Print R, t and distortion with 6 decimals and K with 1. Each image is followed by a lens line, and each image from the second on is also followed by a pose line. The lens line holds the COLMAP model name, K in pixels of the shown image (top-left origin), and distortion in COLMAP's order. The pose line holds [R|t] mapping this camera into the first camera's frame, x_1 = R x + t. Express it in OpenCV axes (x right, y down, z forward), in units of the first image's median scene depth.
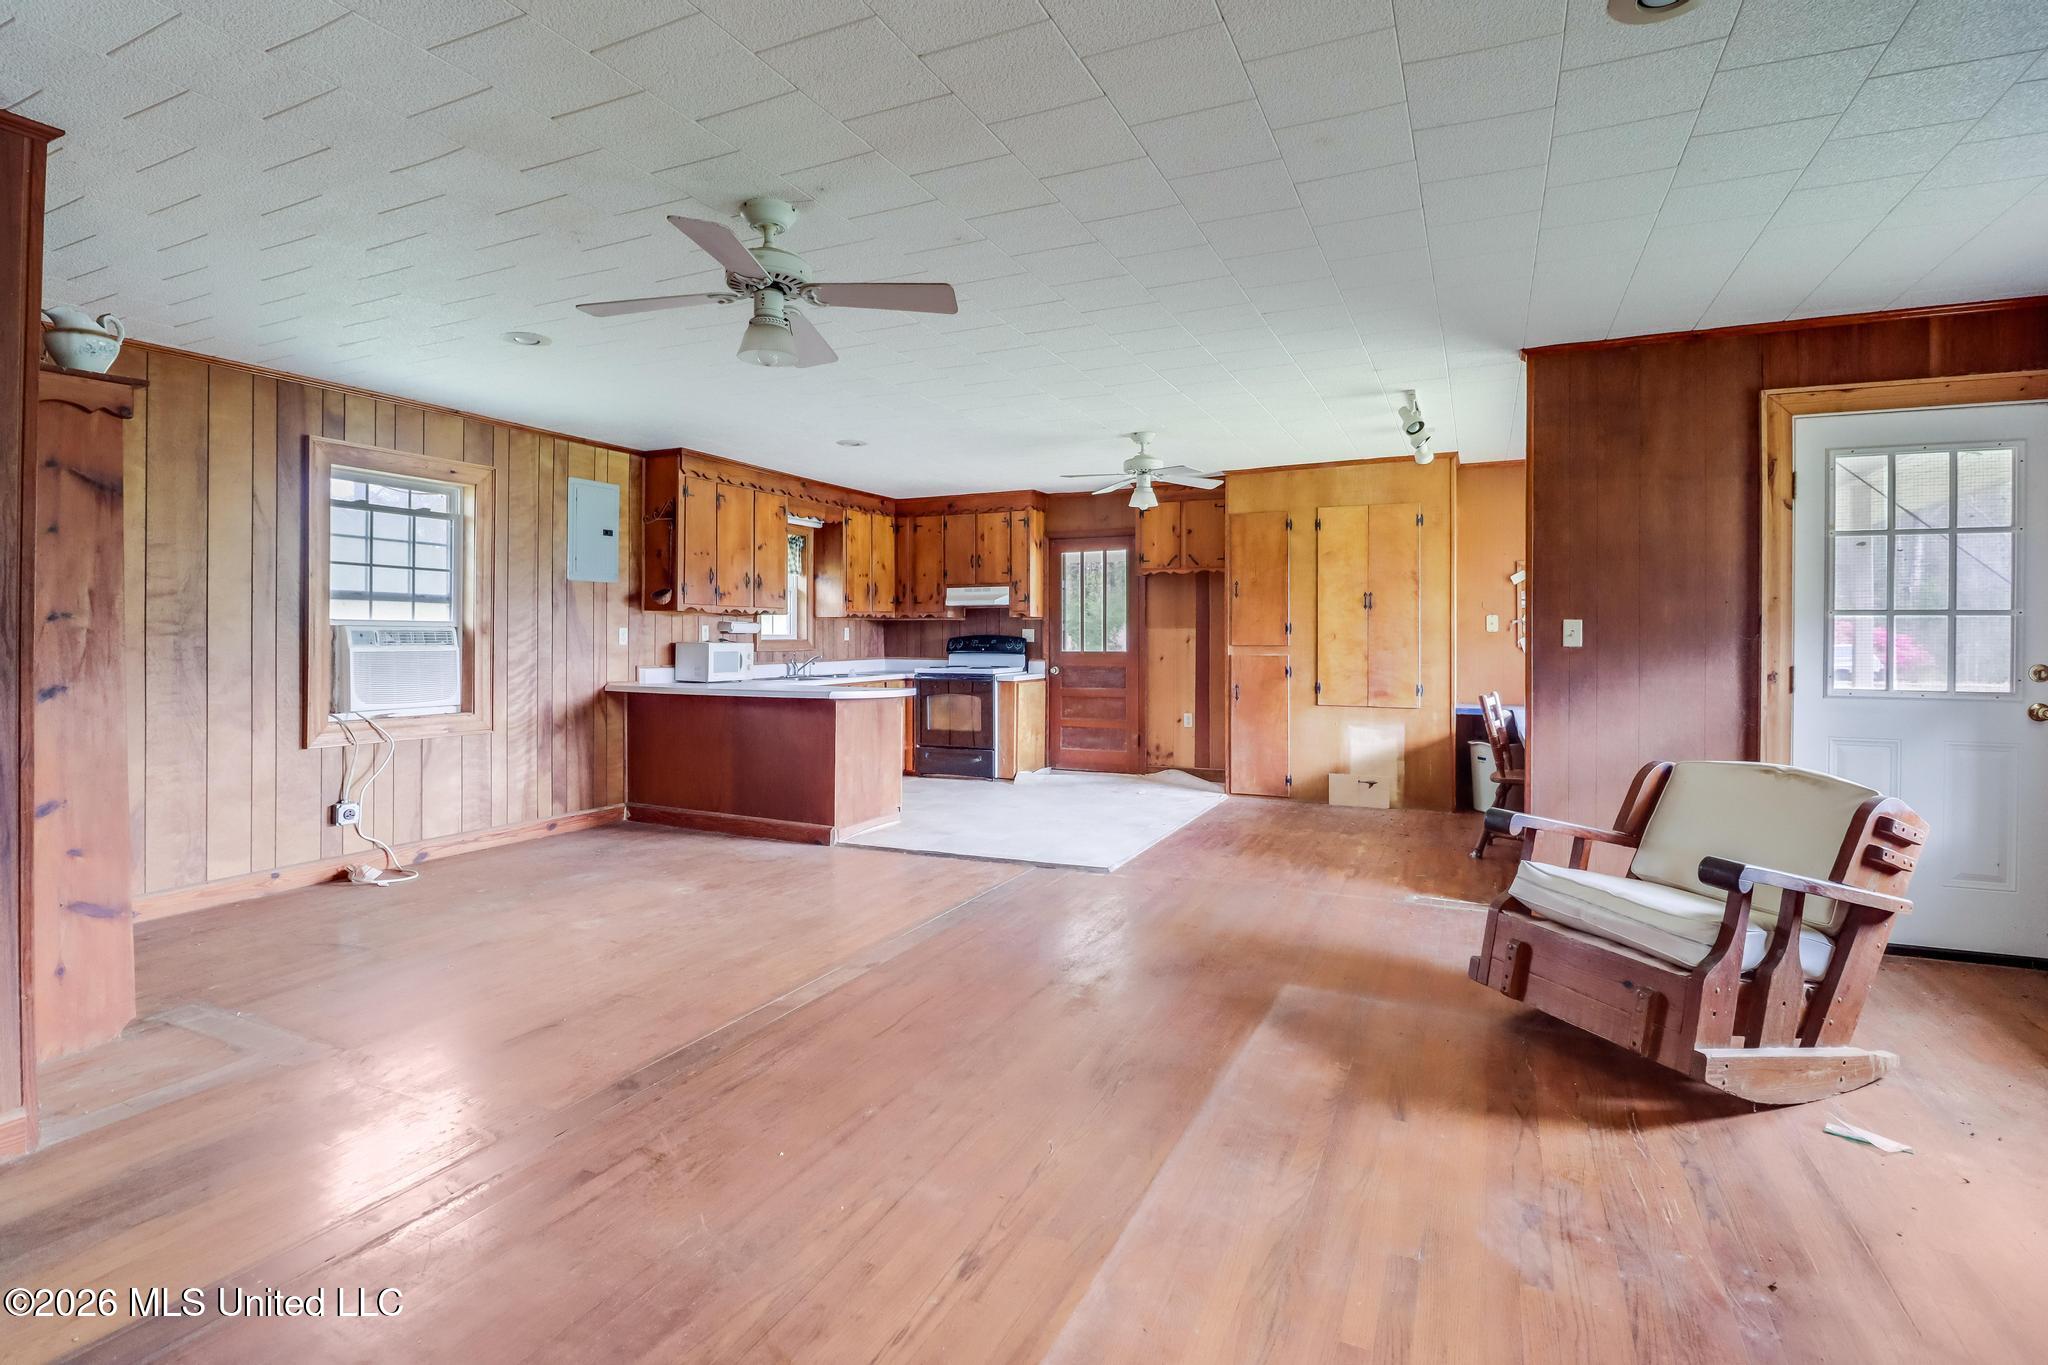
lens RADIAL K [[974.9, 0, 1043.5], [0, 974.9, 644.1], [0, 0, 1]] dist [-0.021831, -0.001784]
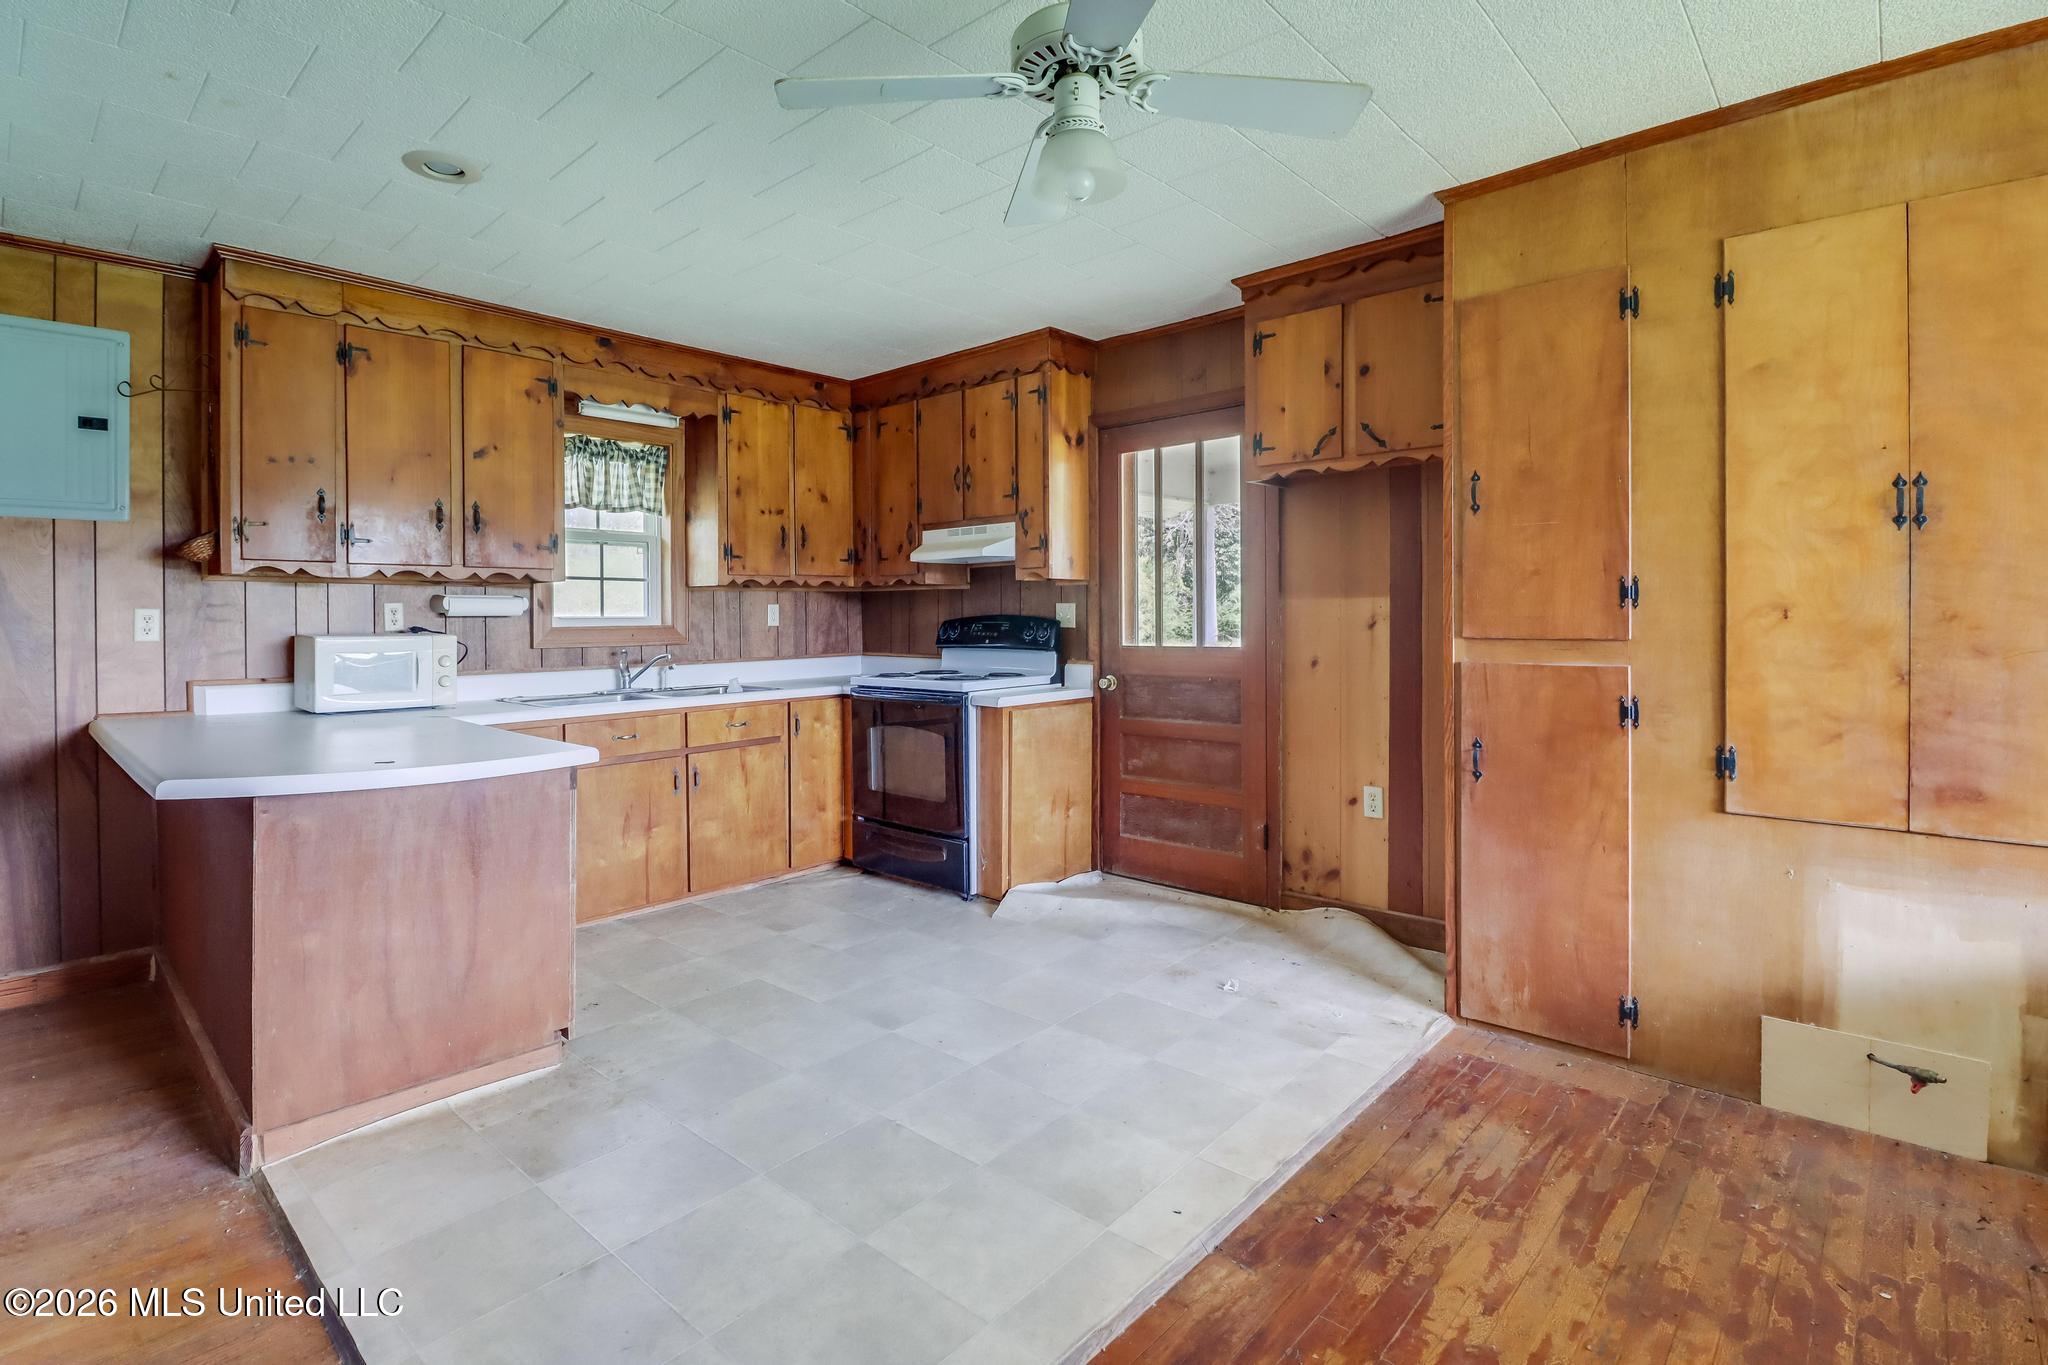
lens RADIAL K [[974.9, 0, 1008.9], [0, 974.9, 629.5], [0, 0, 1]] dist [-0.021831, -0.001784]
pose [[0.950641, -0.003341, -0.310276, 0.127766], [0.006145, 0.999949, 0.008059, -0.005804], [0.310234, -0.009568, 0.950612, 0.521249]]
